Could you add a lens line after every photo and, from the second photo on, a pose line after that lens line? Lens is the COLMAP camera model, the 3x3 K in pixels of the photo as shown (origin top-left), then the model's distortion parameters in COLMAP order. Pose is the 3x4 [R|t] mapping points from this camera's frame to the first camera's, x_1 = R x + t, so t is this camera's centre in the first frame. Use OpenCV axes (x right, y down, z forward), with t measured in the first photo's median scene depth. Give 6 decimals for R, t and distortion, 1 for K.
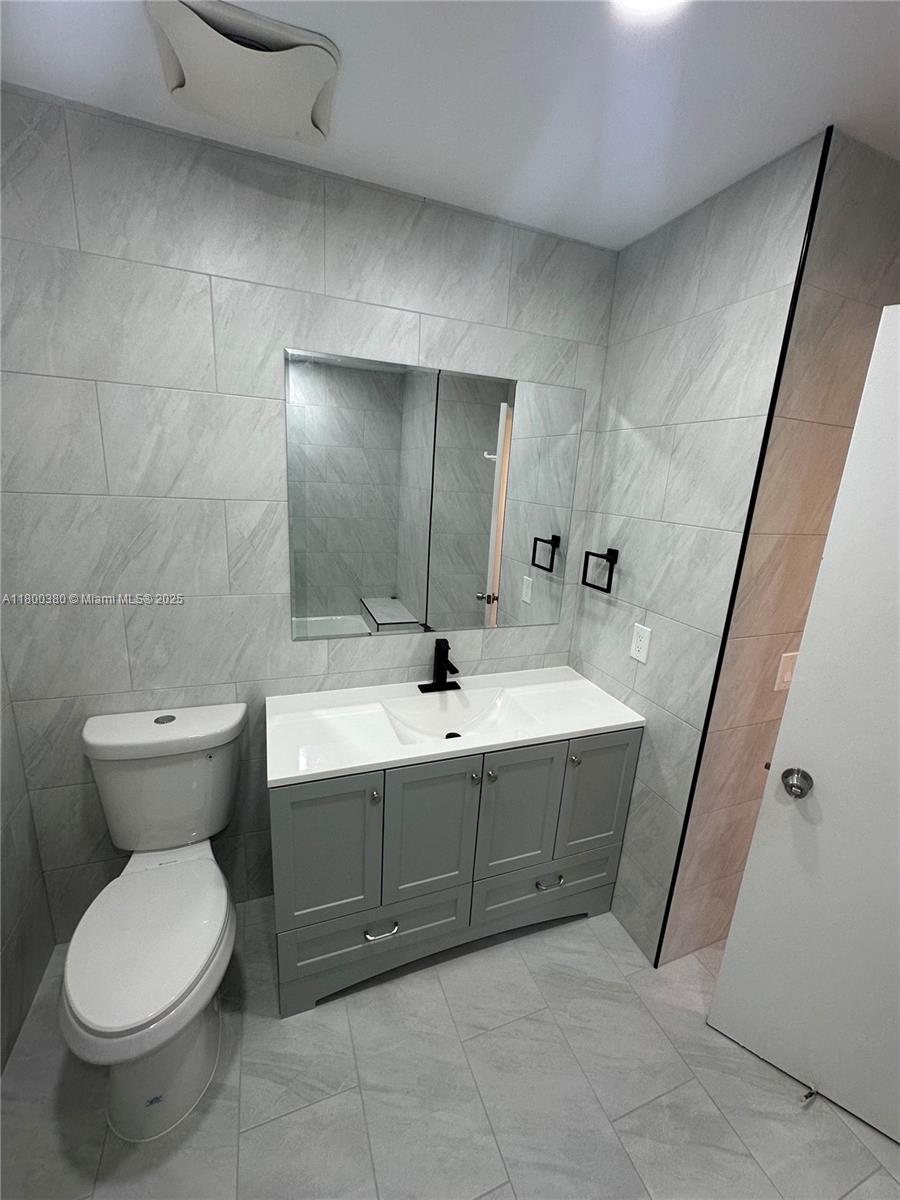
lens RADIAL K [[479.9, 0, 451.6], [0, 479.9, 599.5], [0, 0, 1]] dist [-0.005704, 0.001729]
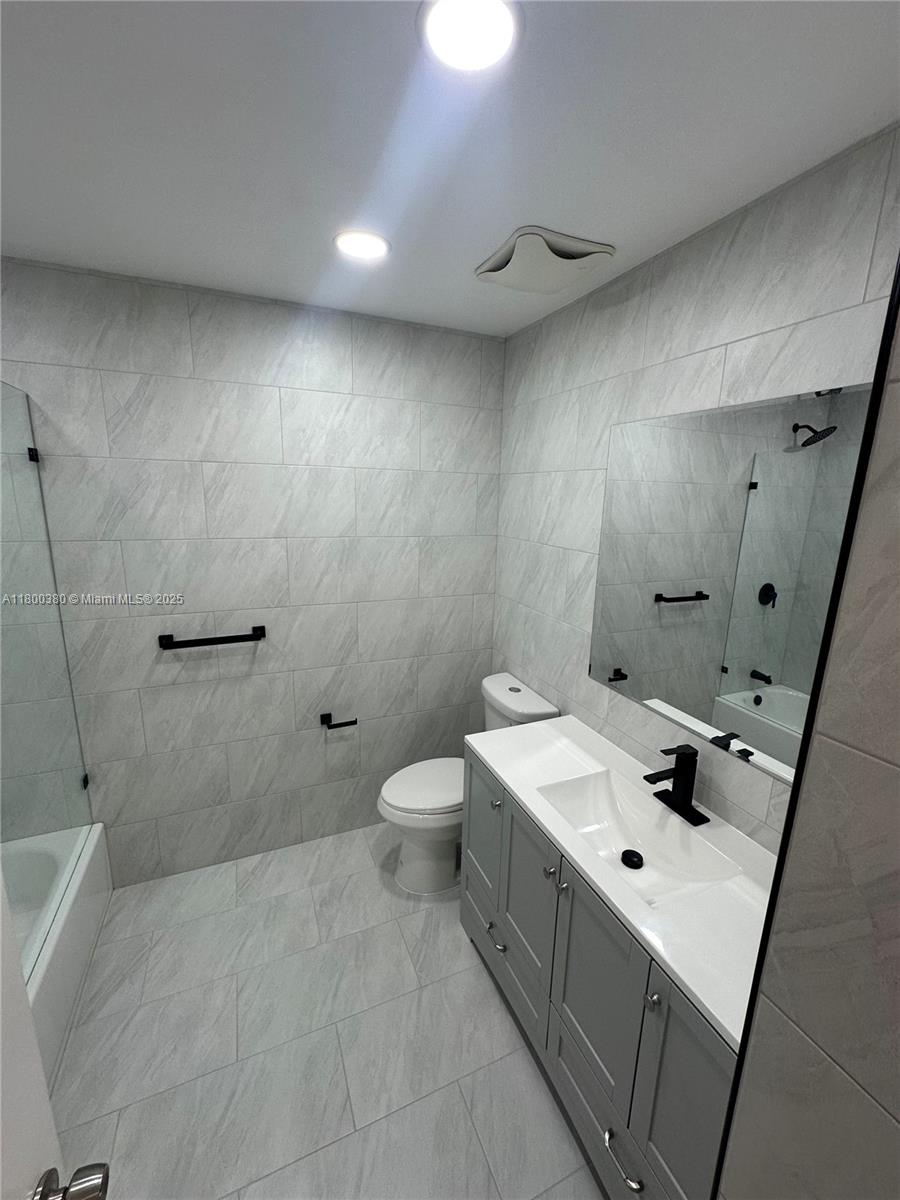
lens RADIAL K [[479.9, 0, 451.1], [0, 479.9, 599.8], [0, 0, 1]] dist [-0.005704, 0.001729]
pose [[0.039688, 0.166144, -0.985303, 0.833097], [-0.271448, 0.950788, 0.149390, -0.187136], [0.961634, 0.261530, 0.082834, 0.625546]]
